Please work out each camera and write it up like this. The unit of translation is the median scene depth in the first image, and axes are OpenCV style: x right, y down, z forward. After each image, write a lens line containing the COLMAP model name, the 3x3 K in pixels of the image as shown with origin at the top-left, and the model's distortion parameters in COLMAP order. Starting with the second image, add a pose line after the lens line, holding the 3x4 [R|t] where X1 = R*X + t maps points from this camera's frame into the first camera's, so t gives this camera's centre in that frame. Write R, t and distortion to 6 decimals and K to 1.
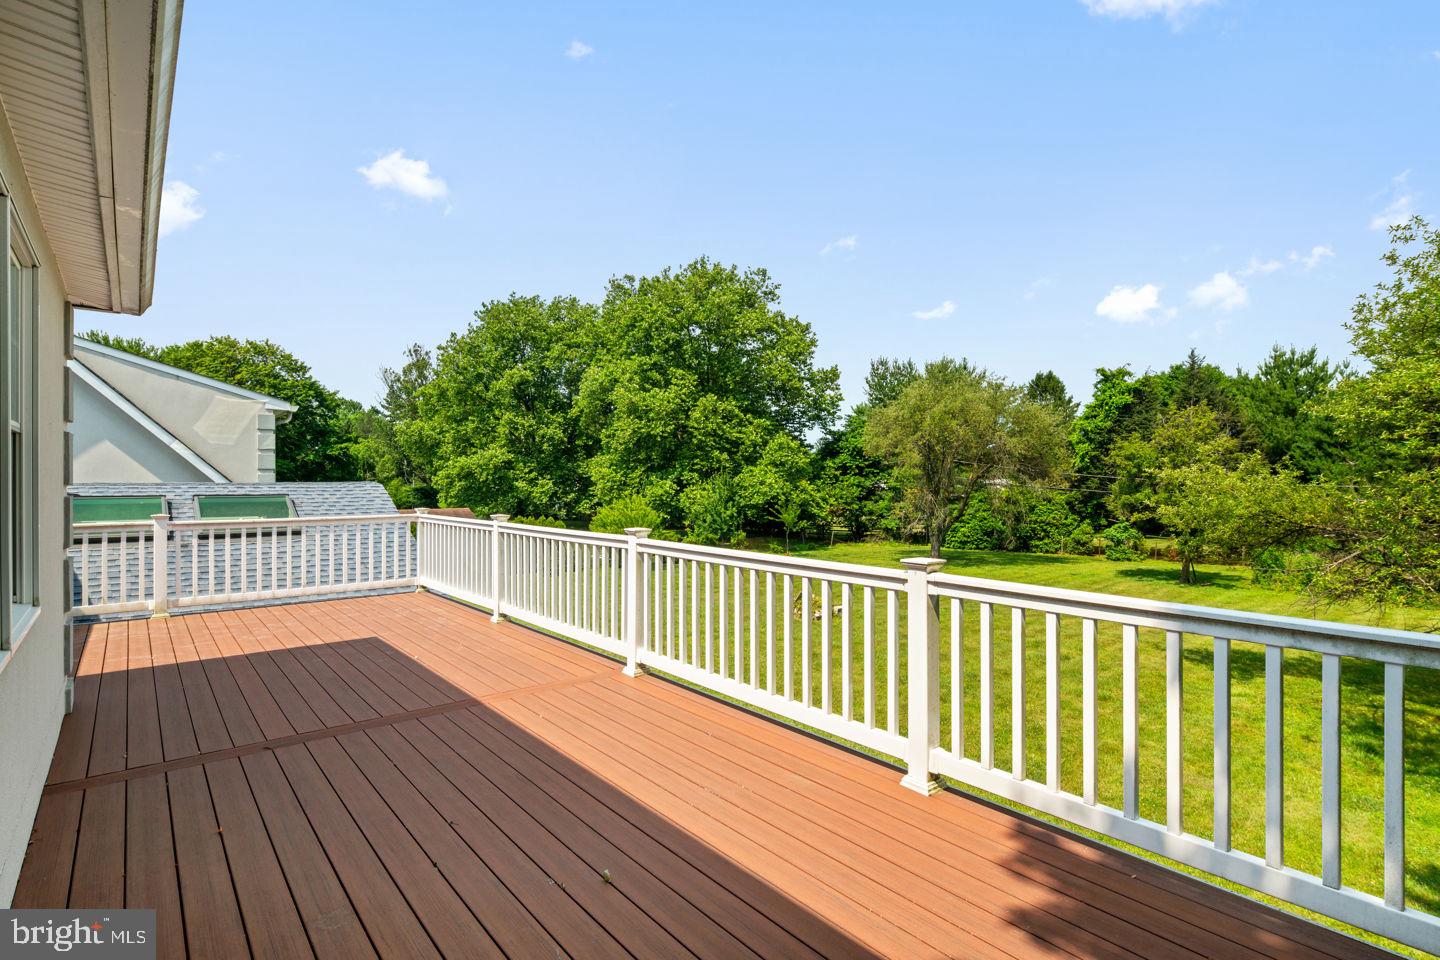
lens RADIAL K [[712.5, 0, 720.0], [0, 712.5, 480.0], [0, 0, 1]] dist [-0.000834, -0.001037]
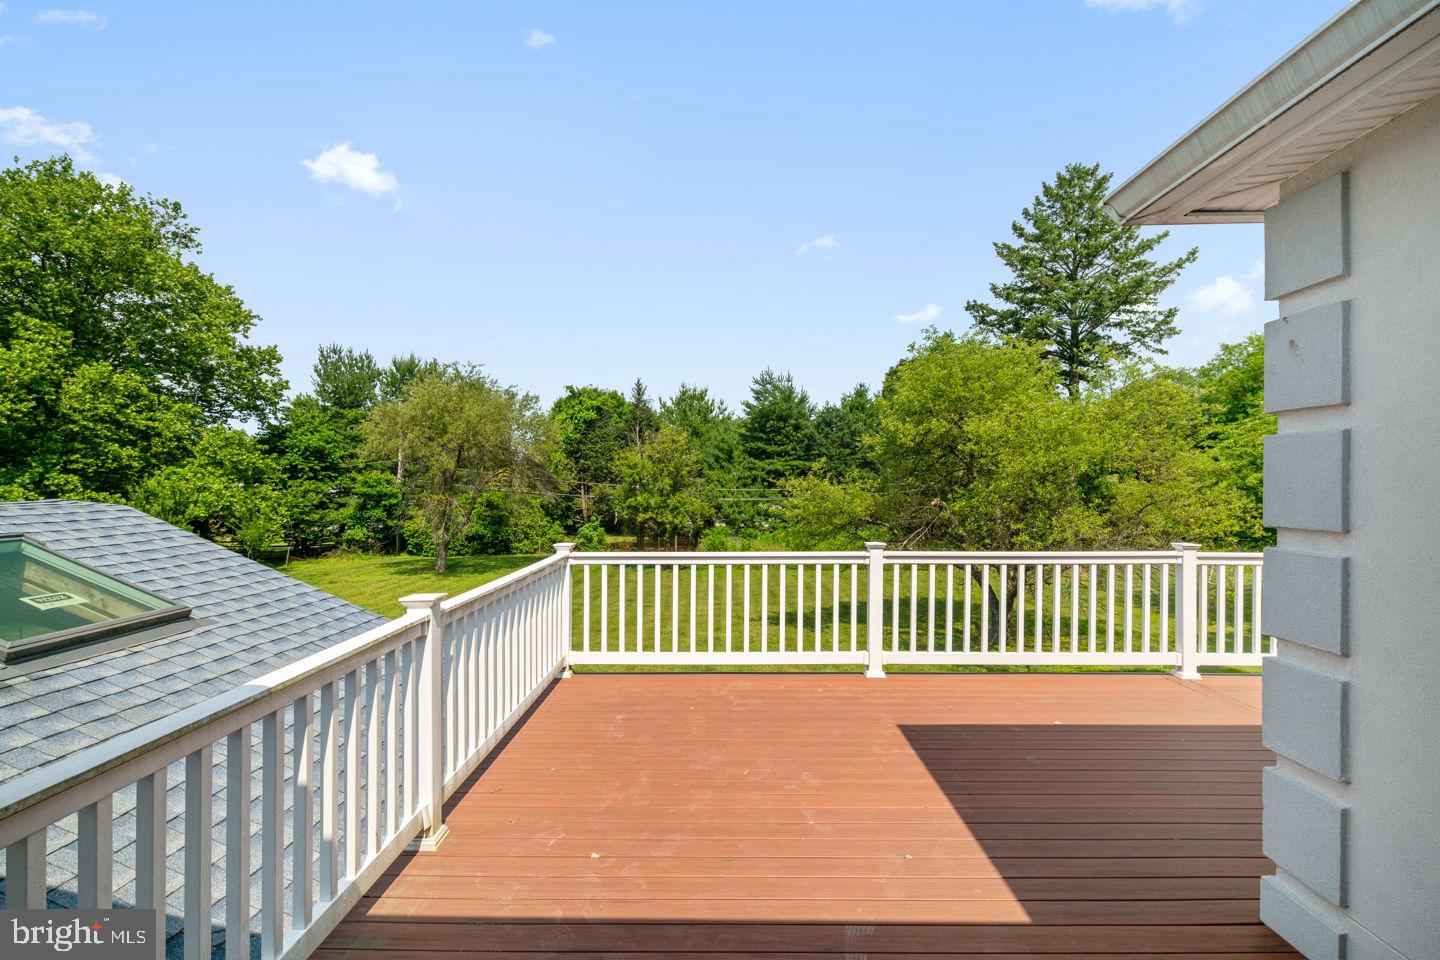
lens RADIAL K [[707.2, 0, 720.0], [0, 707.2, 480.0], [0, 0, 1]] dist [0.009172, 0.000028]
pose [[0.641396, 0.004603, 0.767196, -0.150533], [-0.001193, 0.999987, -0.005002, -0.002454], [-0.767209, 0.002293, 0.641393, 0.090598]]
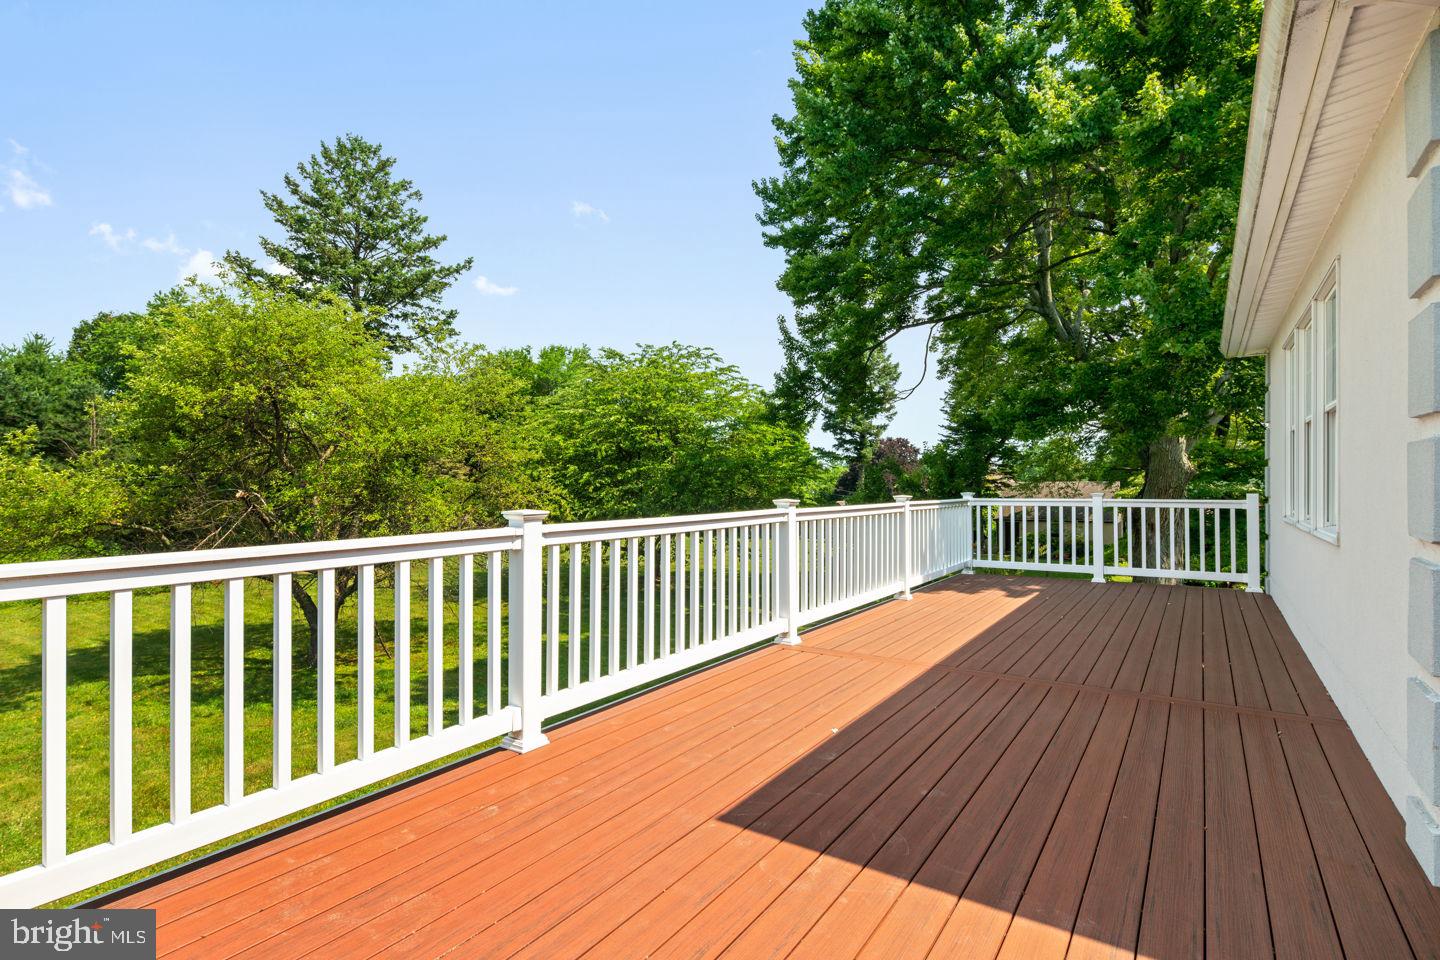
lens RADIAL K [[715.8, 0, 719.3], [0, 715.8, 486.2], [0, 0, 1]] dist [0.002226, 0.000503]
pose [[-0.289396, -0.001009, 0.957209, -0.113798], [0.005177, 0.999983, 0.002619, 0.004841], [-0.957196, 0.005713, -0.289385, 0.147619]]
